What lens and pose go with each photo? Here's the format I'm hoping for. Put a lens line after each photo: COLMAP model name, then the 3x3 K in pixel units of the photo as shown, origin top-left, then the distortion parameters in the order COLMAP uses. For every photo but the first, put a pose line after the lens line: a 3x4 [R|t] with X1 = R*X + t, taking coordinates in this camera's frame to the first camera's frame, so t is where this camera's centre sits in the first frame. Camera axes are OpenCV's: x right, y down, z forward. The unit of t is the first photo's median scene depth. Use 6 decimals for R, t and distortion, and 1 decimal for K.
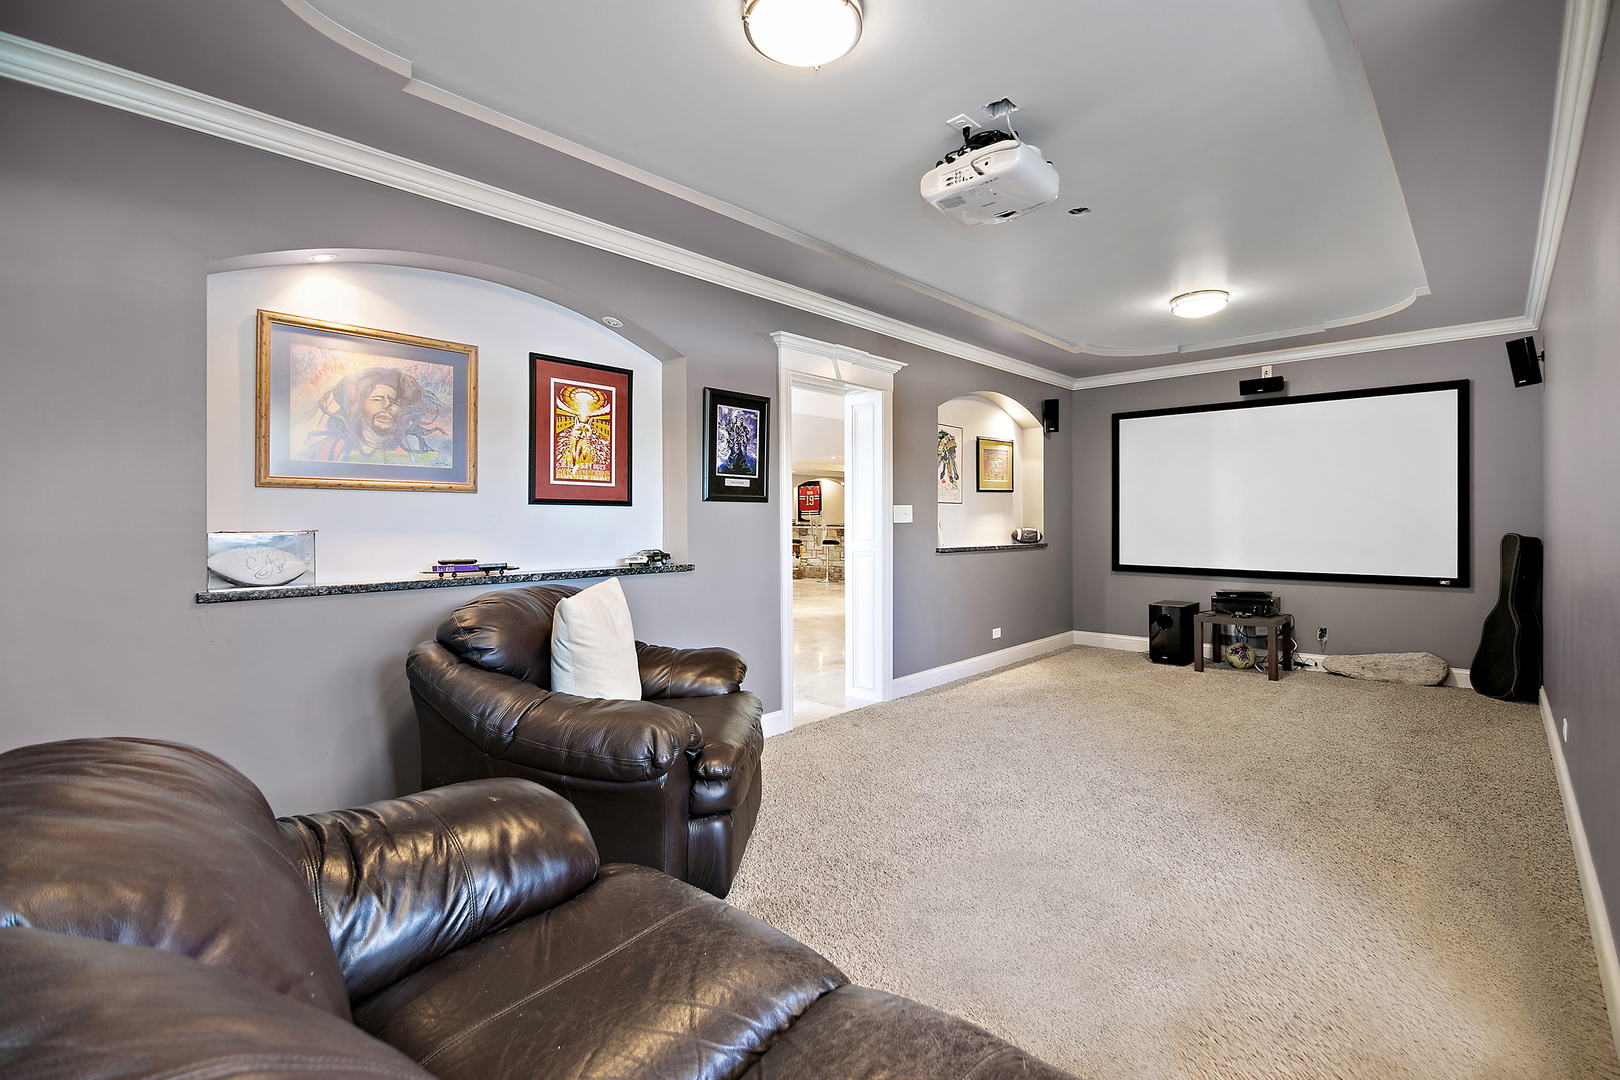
lens RADIAL K [[730.7, 0, 811.1], [0, 730.7, 525.5], [0, 0, 1]] dist [-0.003006, -0.007865]
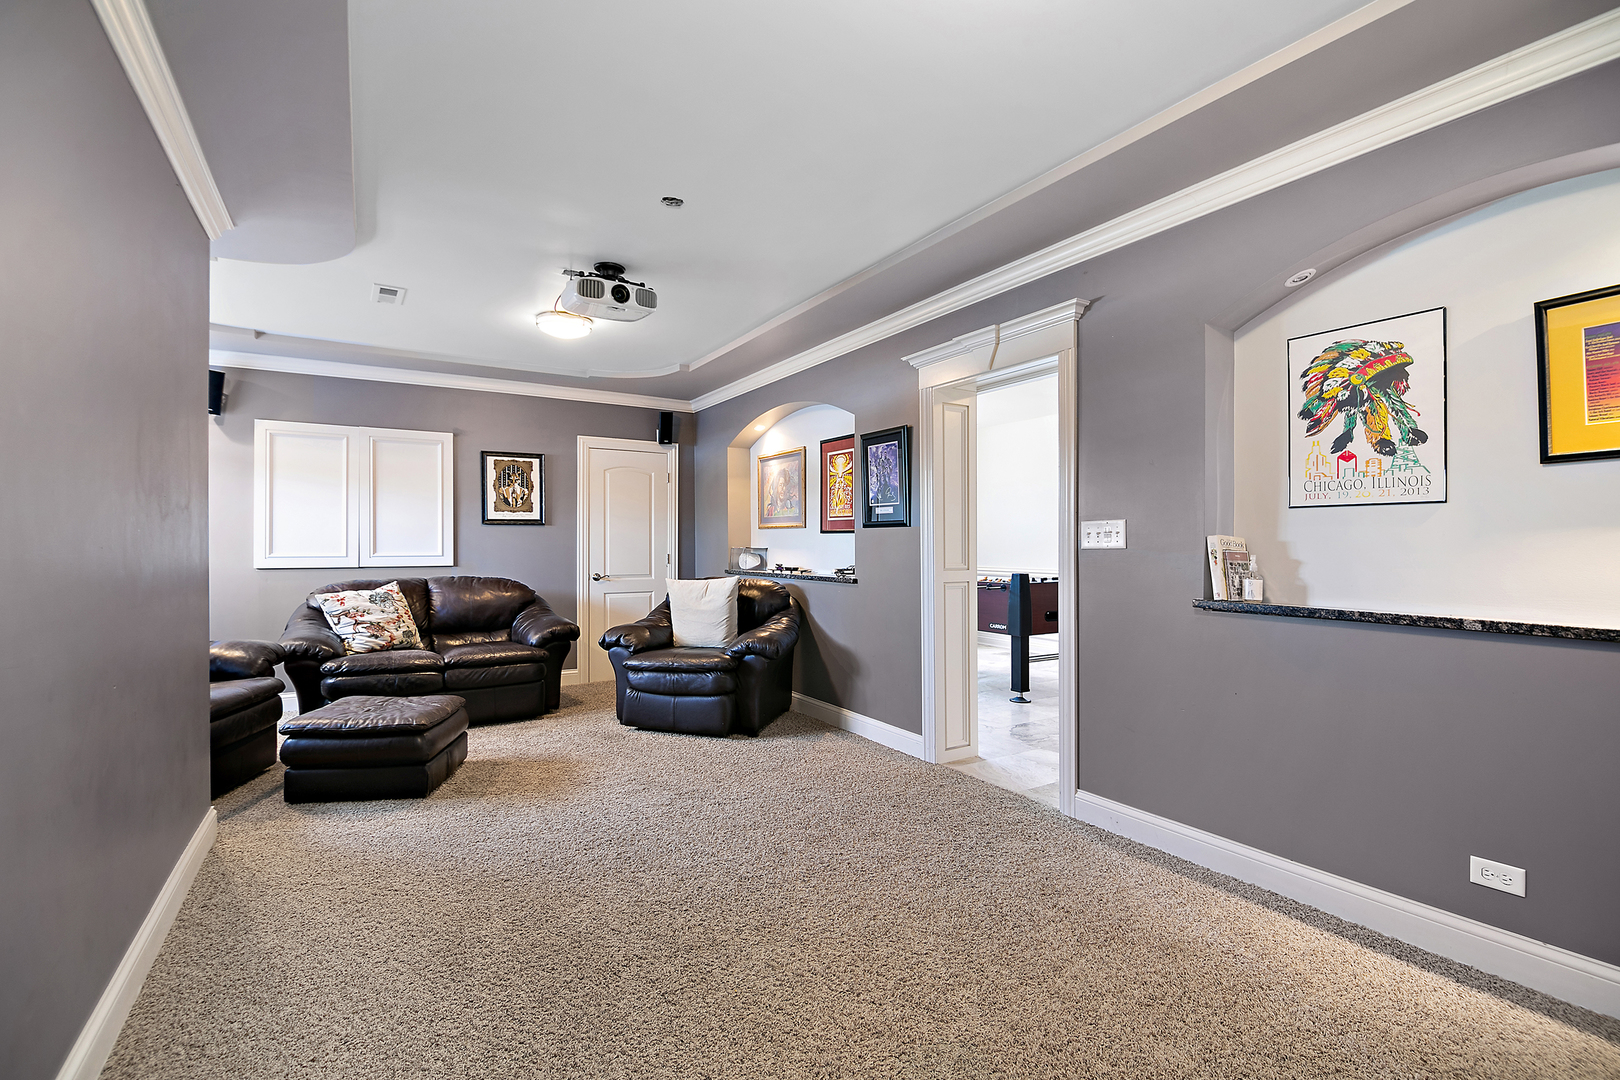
lens RADIAL K [[730.7, 0, 811.1], [0, 730.7, 525.5], [0, 0, 1]] dist [-0.003006, -0.007865]
pose [[-0.249037, -0.023676, -0.968205, 1.027509], [-0.007742, 0.999718, -0.022455, -0.009656], [0.968463, 0.001904, -0.249150, 1.193542]]
